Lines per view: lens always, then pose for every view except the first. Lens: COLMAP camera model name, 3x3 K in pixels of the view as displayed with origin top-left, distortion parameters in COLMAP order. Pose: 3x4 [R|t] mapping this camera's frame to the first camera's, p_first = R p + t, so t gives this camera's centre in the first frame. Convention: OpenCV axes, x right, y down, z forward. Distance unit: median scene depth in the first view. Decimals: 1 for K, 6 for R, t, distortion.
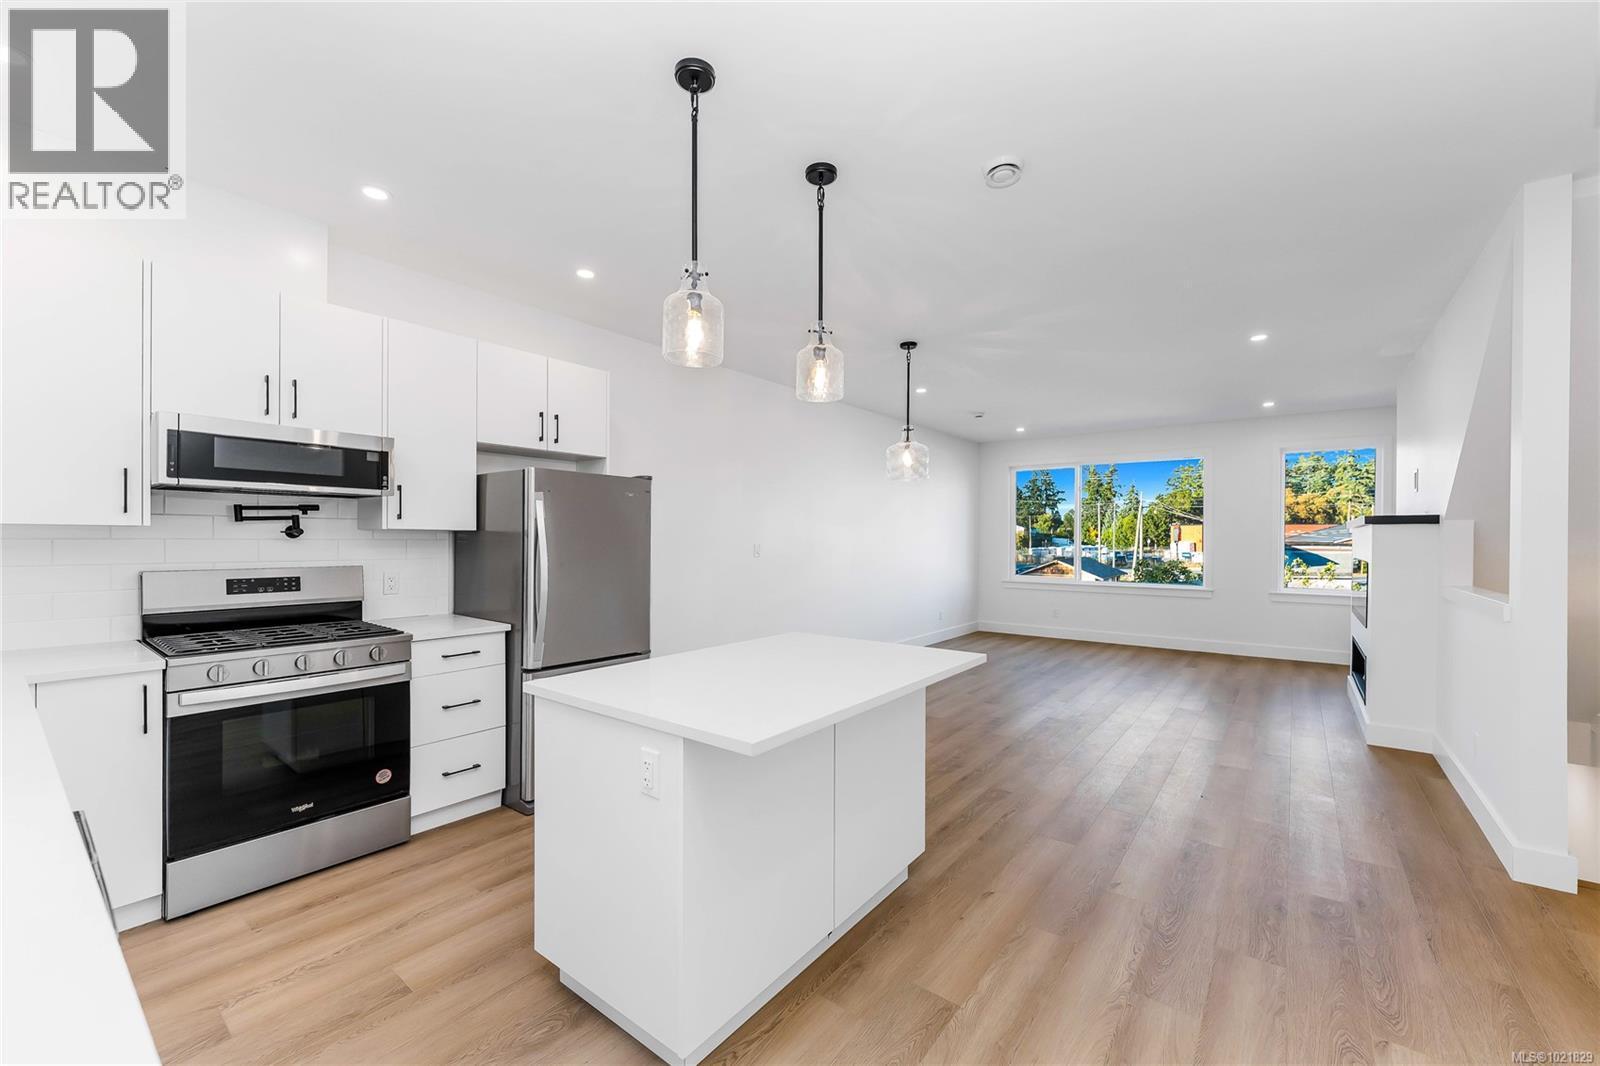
lens RADIAL K [[641.3, 0, 807.1], [0, 641.3, 535.1], [0, 0, 1]] dist [0.000498, -0.000769]
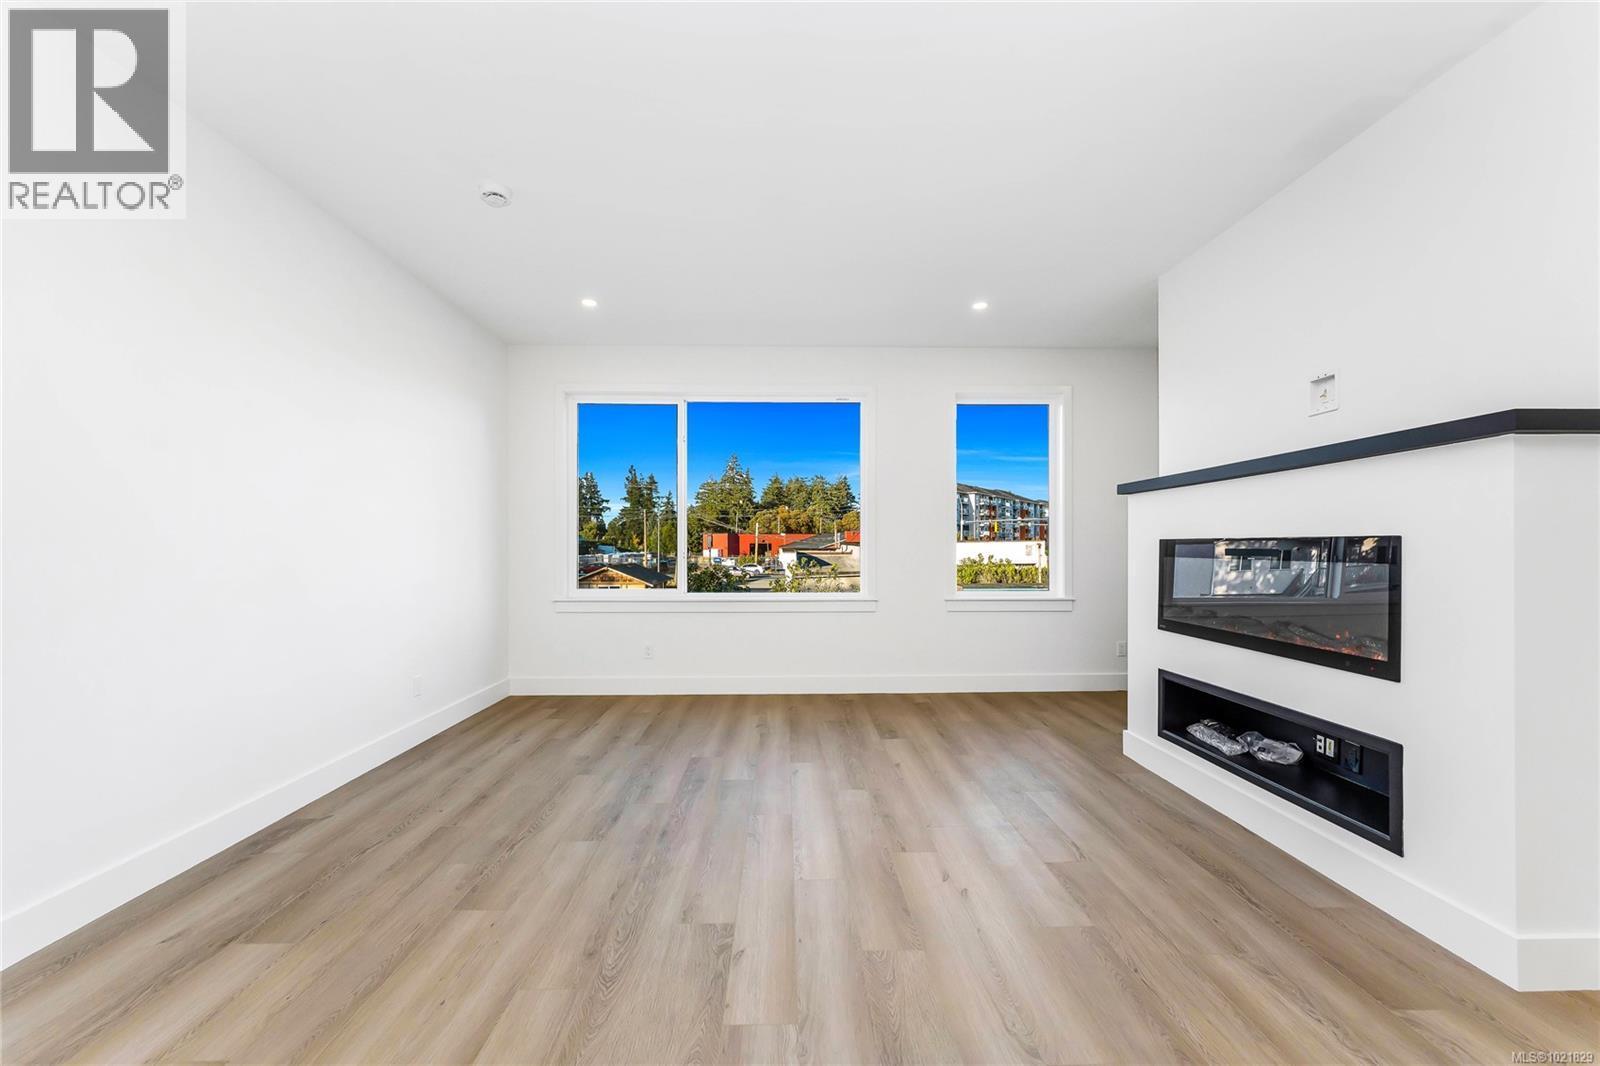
lens RADIAL K [[641.3, 0, 794.5], [0, 641.3, 547.7], [0, 0, 1]] dist [0.000498, -0.000769]
pose [[0.787227, -0.005953, 0.616635, 0.393008], [0.002154, 0.999974, 0.006904, 0.072427], [-0.616660, -0.004107, 0.787219, 1.341363]]
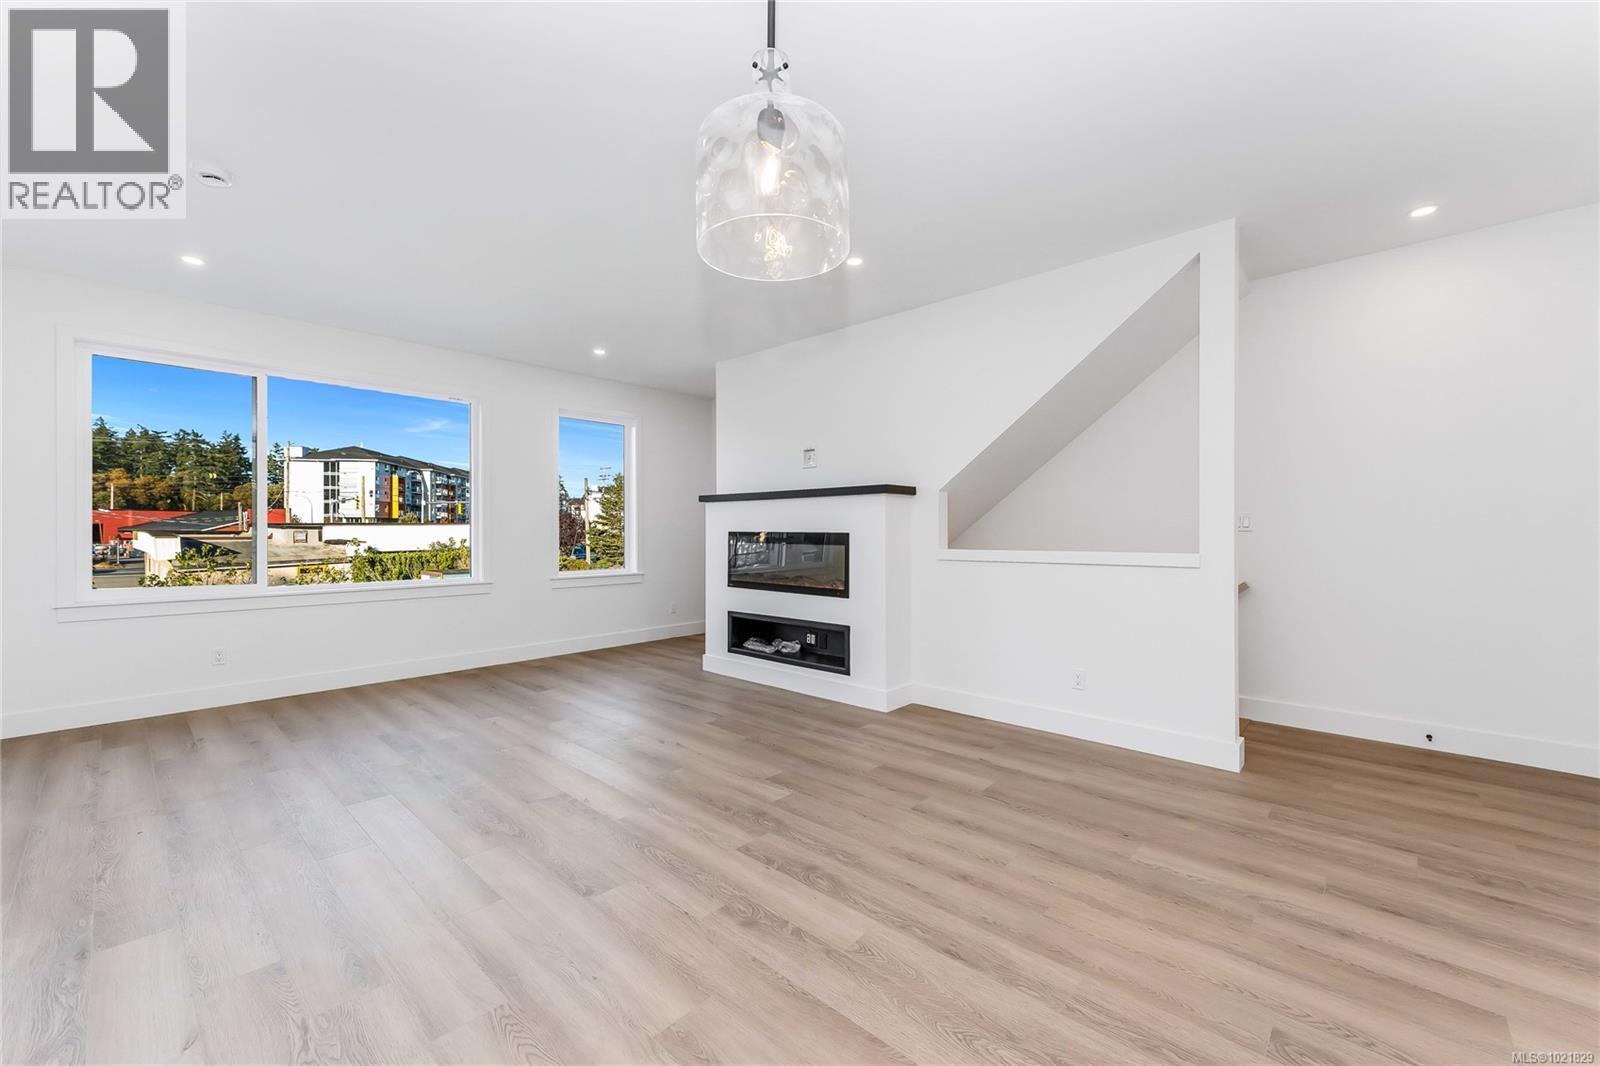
lens RADIAL K [[641.3, 0, 797.1], [0, 641.3, 529.4], [0, 0, 1]] dist [0.000498, -0.000769]
pose [[0.106220, -0.004089, 0.994334, -0.189561], [-0.004292, 0.999980, 0.004571, 0.051800], [-0.994333, -0.004753, 0.106201, 1.437640]]
